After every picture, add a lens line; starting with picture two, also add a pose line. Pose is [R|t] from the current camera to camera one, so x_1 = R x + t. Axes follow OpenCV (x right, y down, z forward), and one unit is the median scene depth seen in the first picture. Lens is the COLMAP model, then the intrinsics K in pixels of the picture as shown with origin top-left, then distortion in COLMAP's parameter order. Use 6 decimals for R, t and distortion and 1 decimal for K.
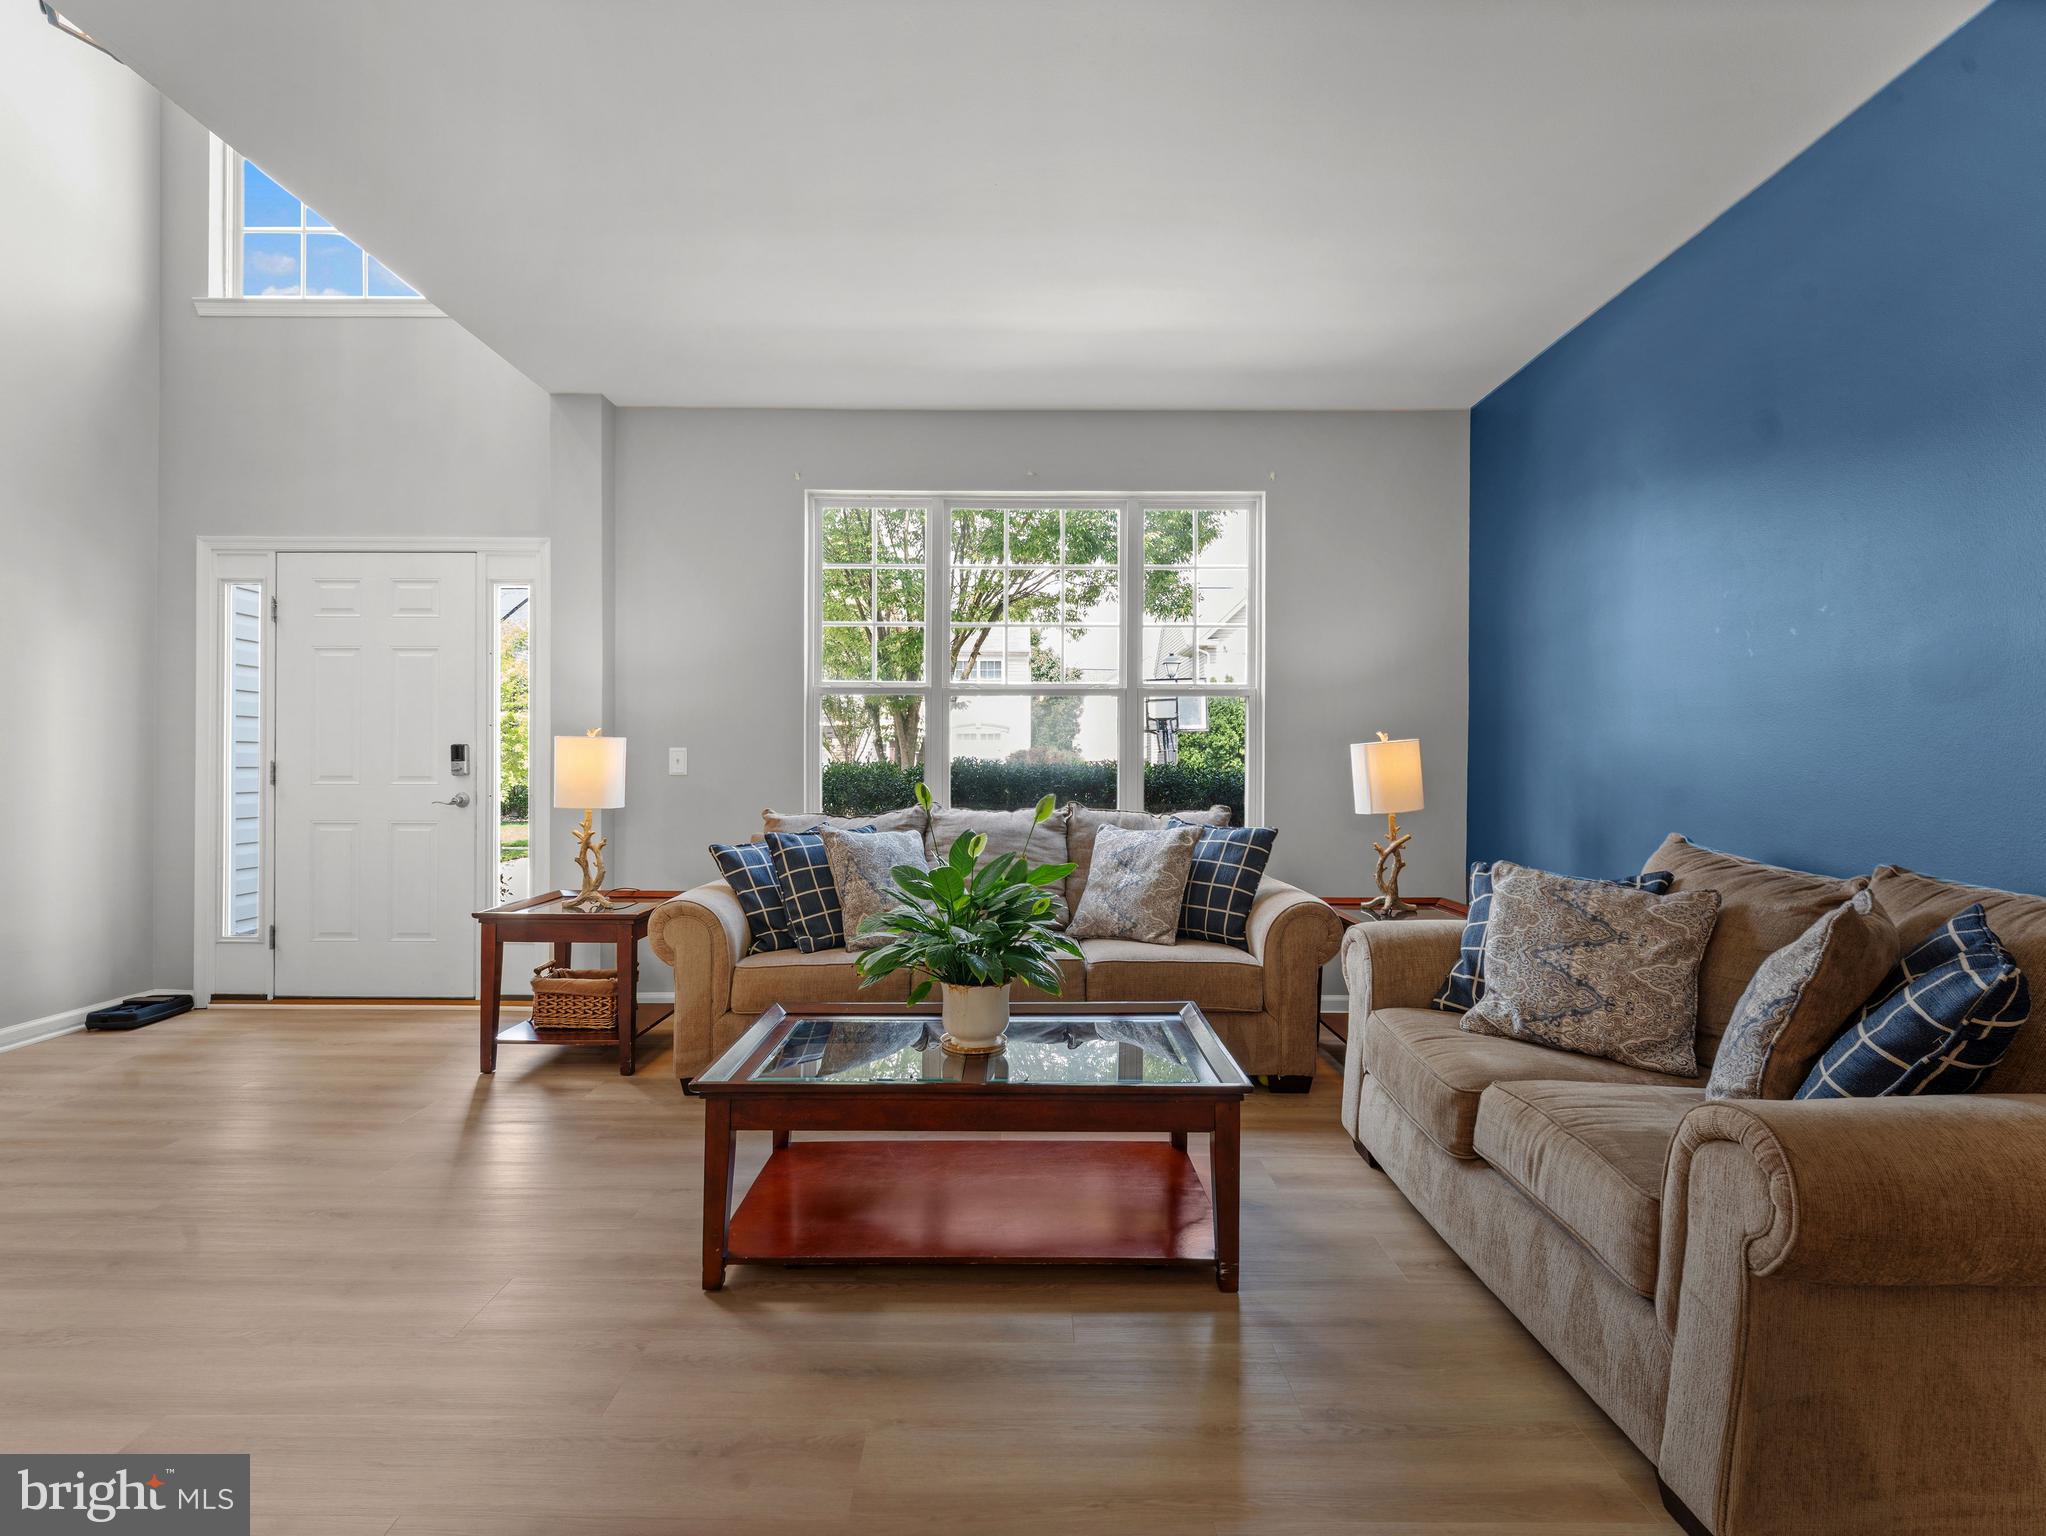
lens RADIAL K [[993.8, 0, 1023.0], [0, 993.8, 768.0], [0, 0, 1]] dist [0.009141, -0.000130]
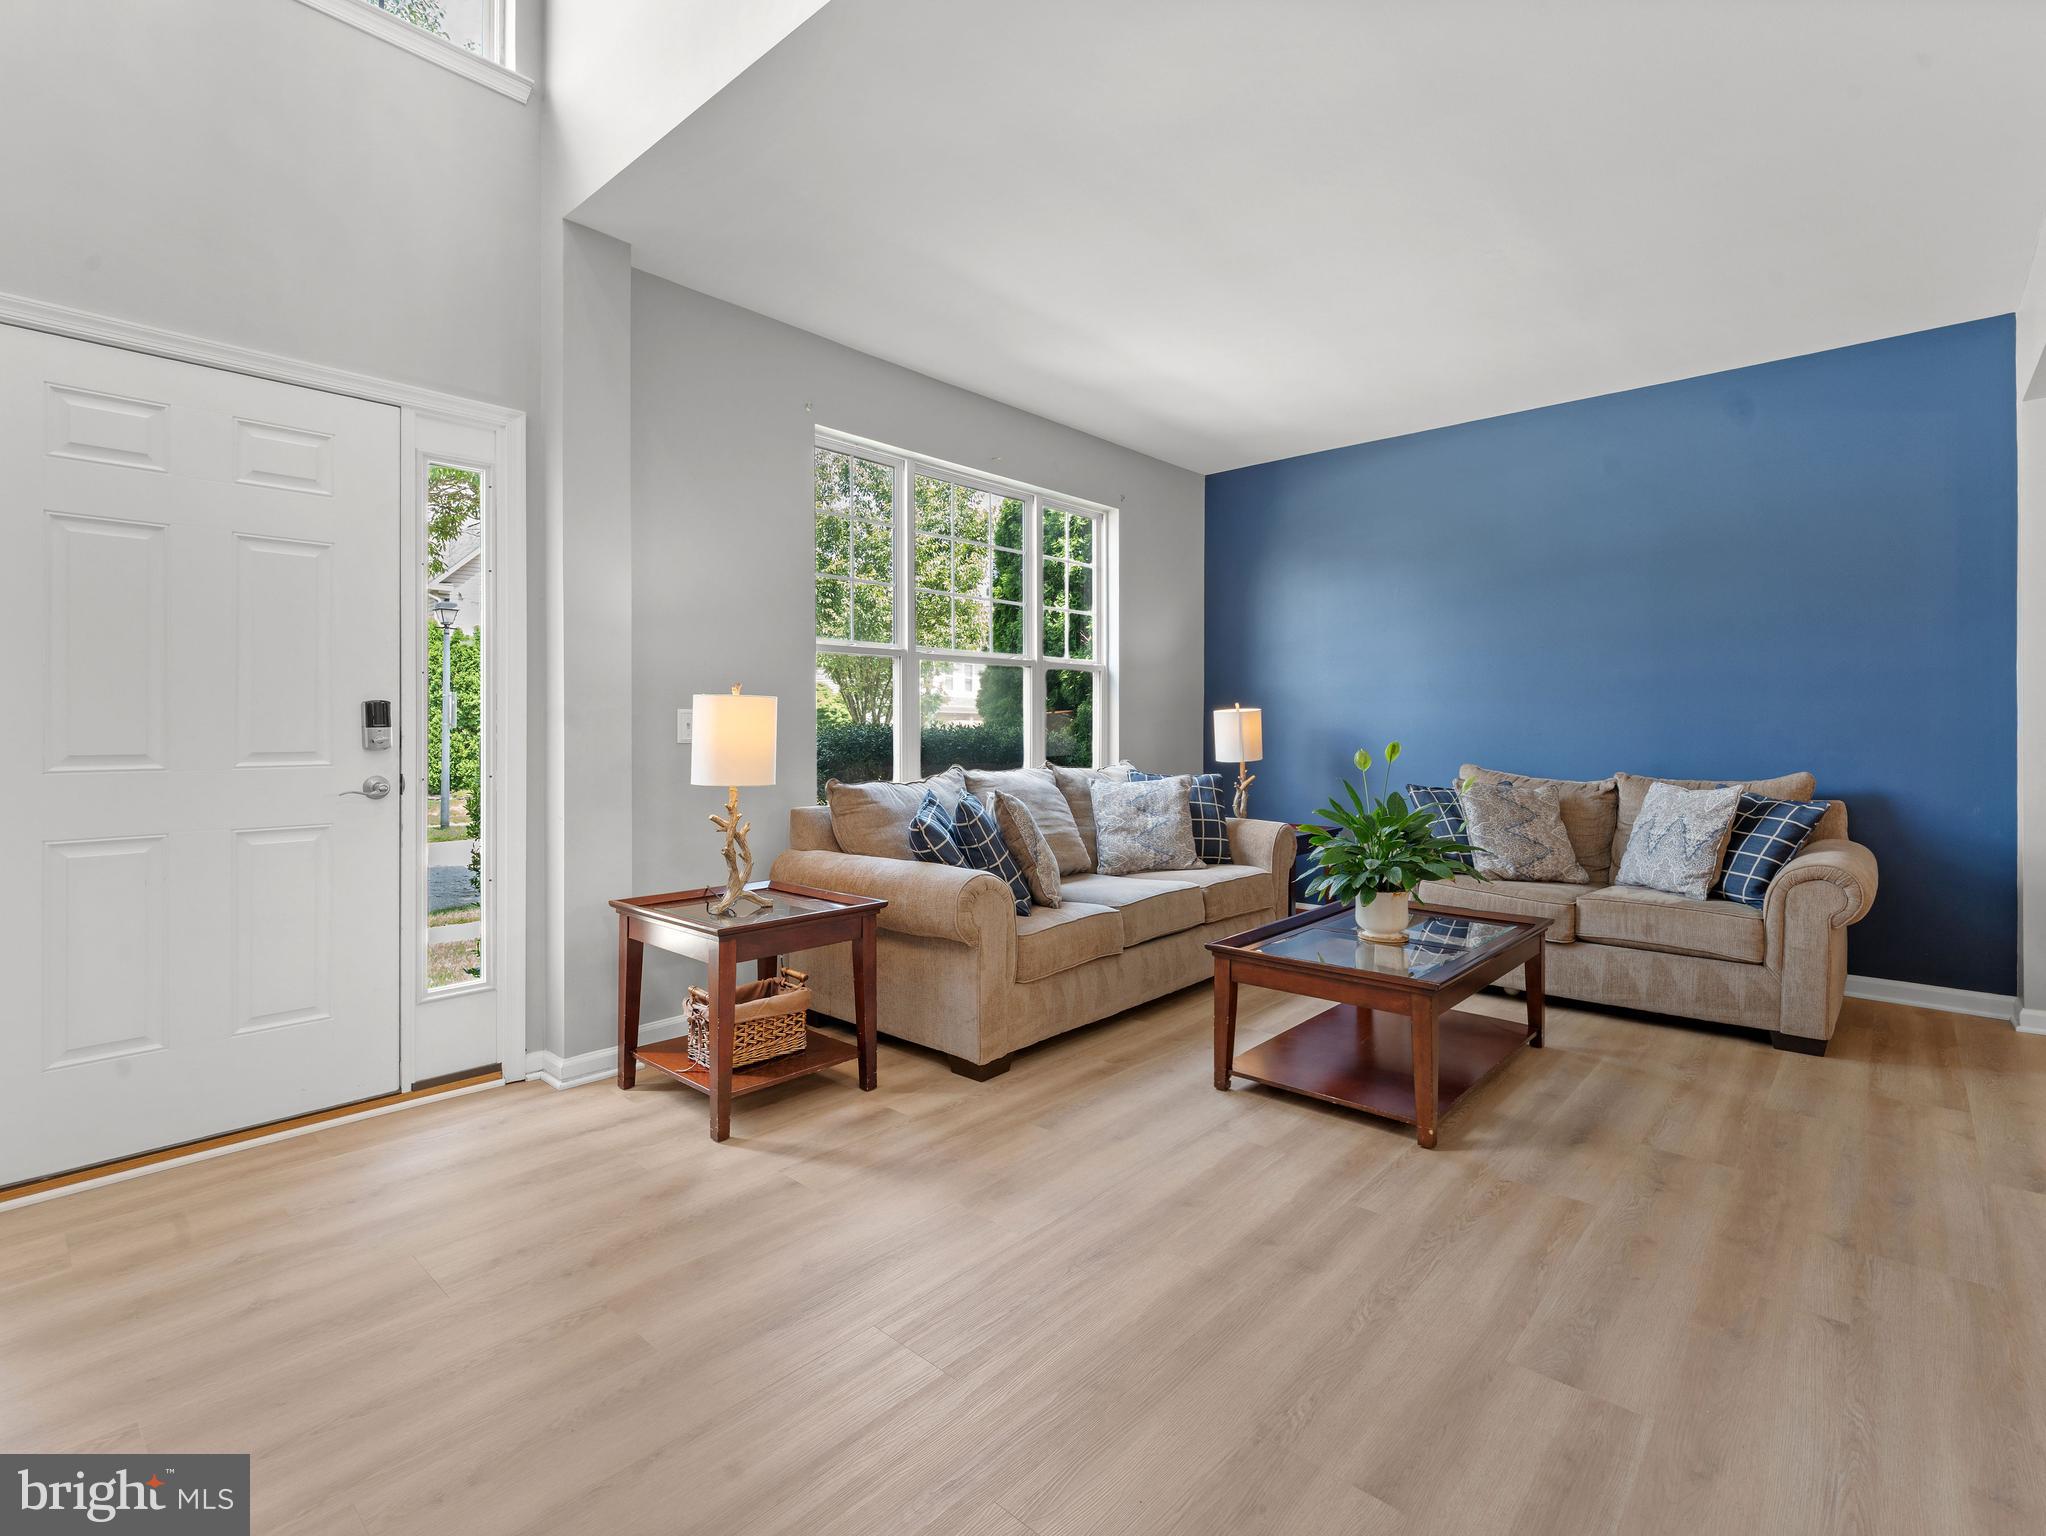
lens RADIAL K [[966.8, 0, 1035.9], [0, 966.8, 739.8], [0, 0, 1]] dist [0.006189, -0.000058]
pose [[0.669648, -0.014056, 0.742545, -0.837435], [0.005402, 0.999887, 0.014056, -0.005737], [-0.742659, -0.005401, 0.669648, 0.299163]]
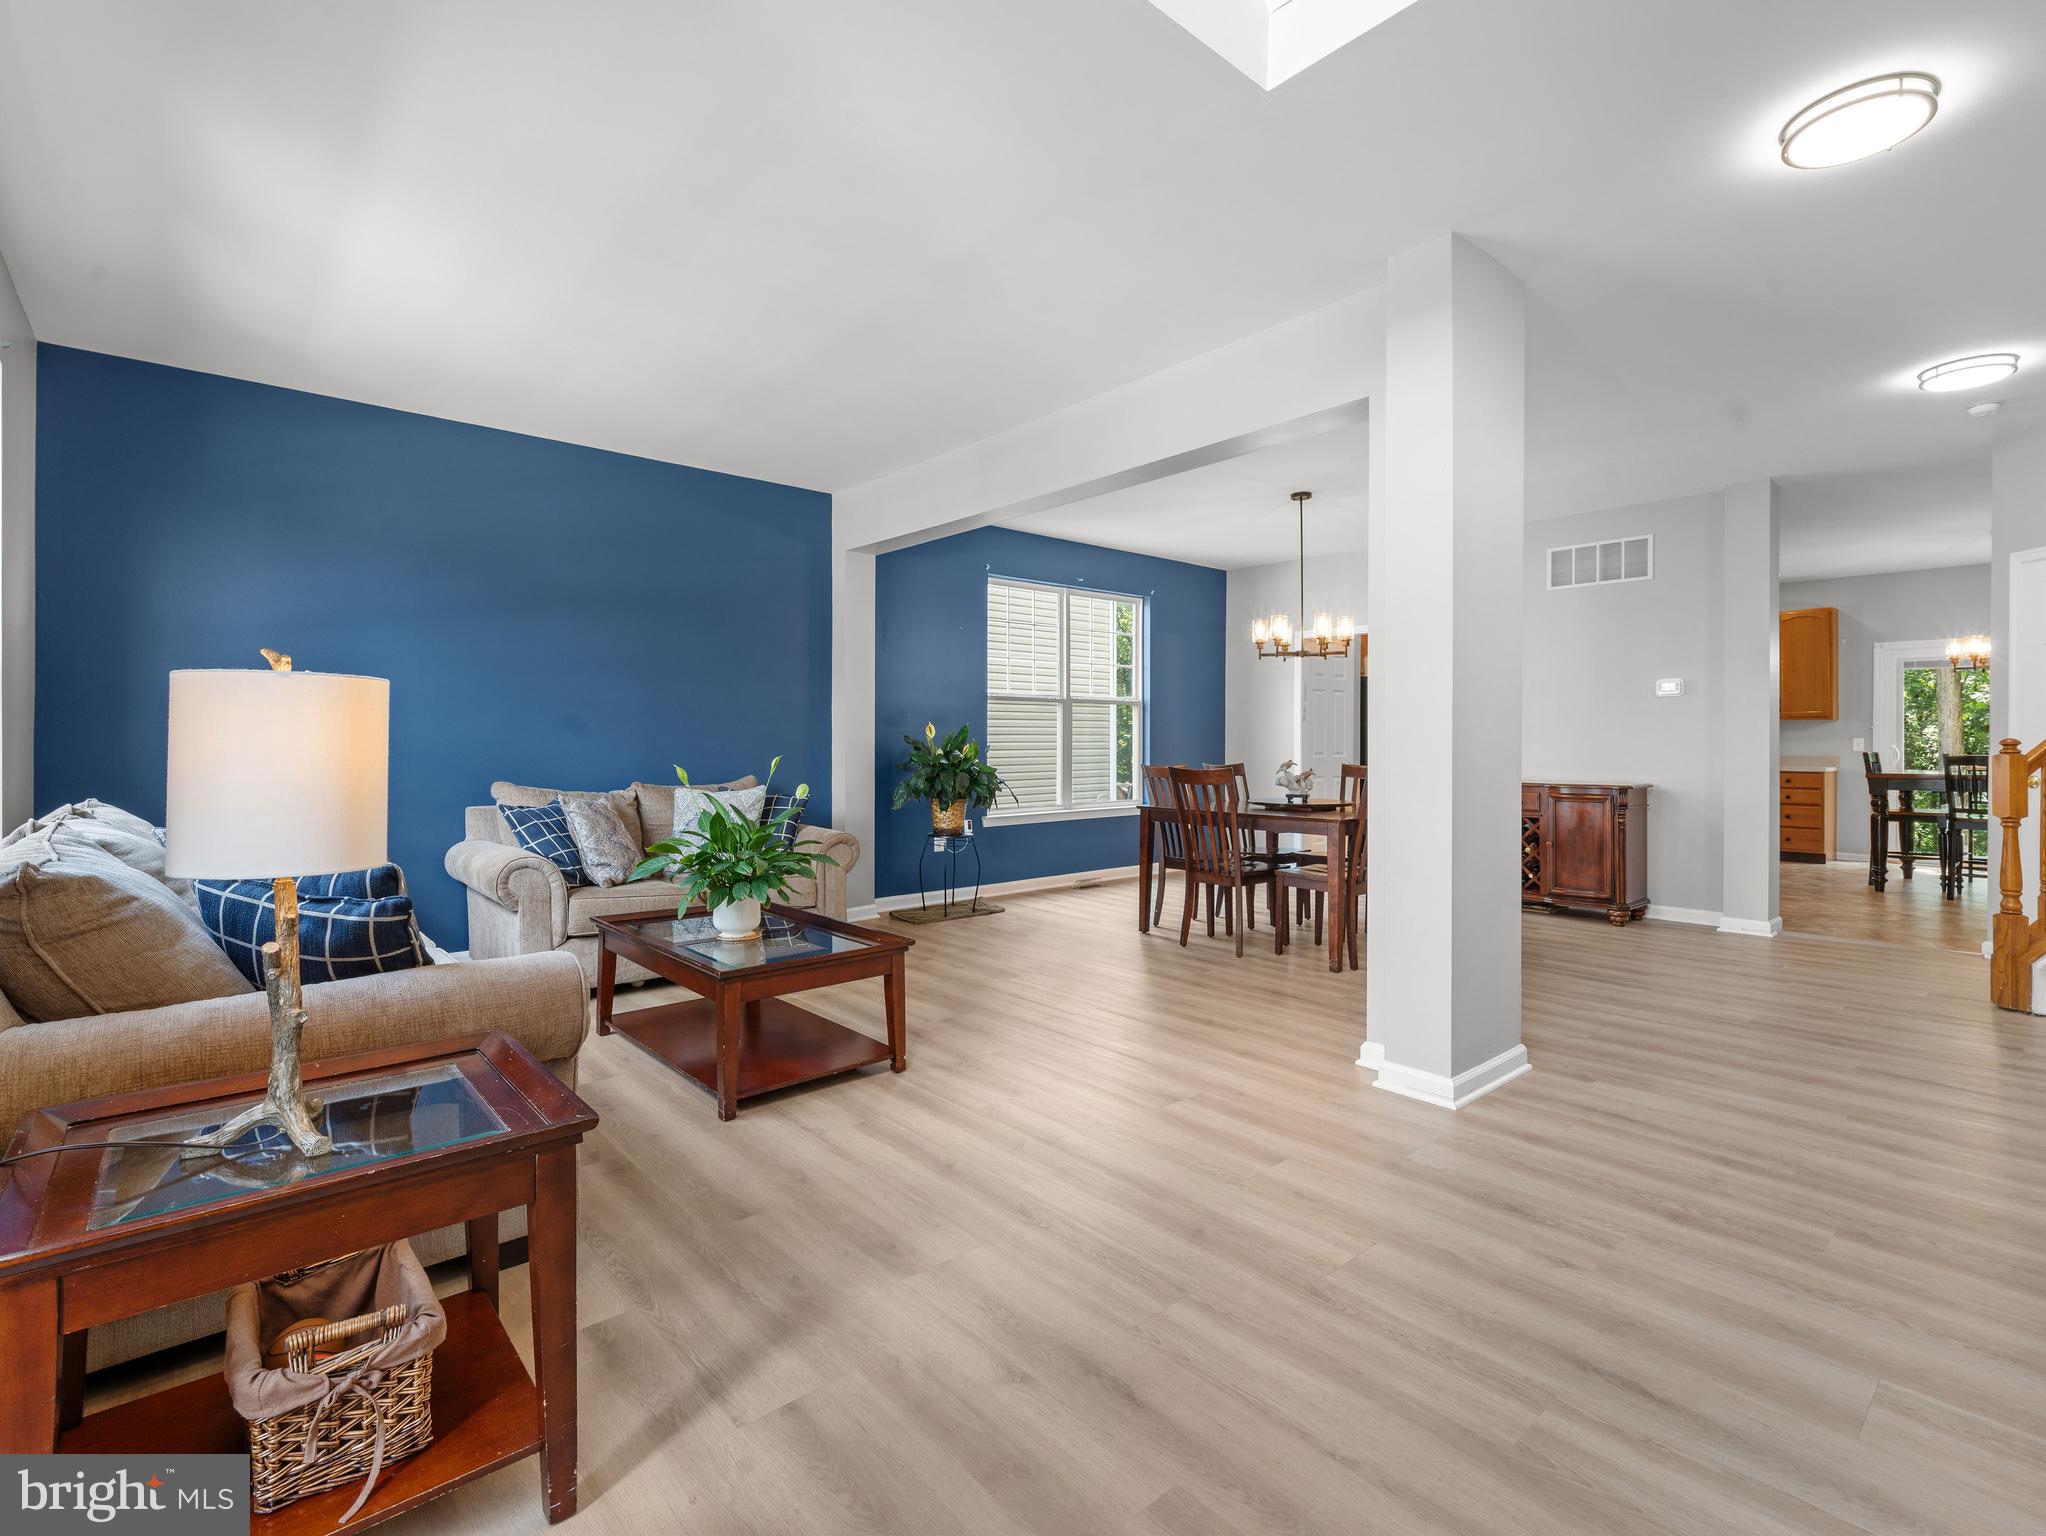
lens RADIAL K [[935.2, 0, 1002.7], [0, 935.2, 748.5], [0, 0, 1]] dist [0.003551, 0.000150]
pose [[-0.657666, -0.013651, 0.753186, -0.854297], [-0.016163, 0.999861, 0.004008, -0.009697], [-0.753136, -0.009538, -0.657796, 1.026619]]
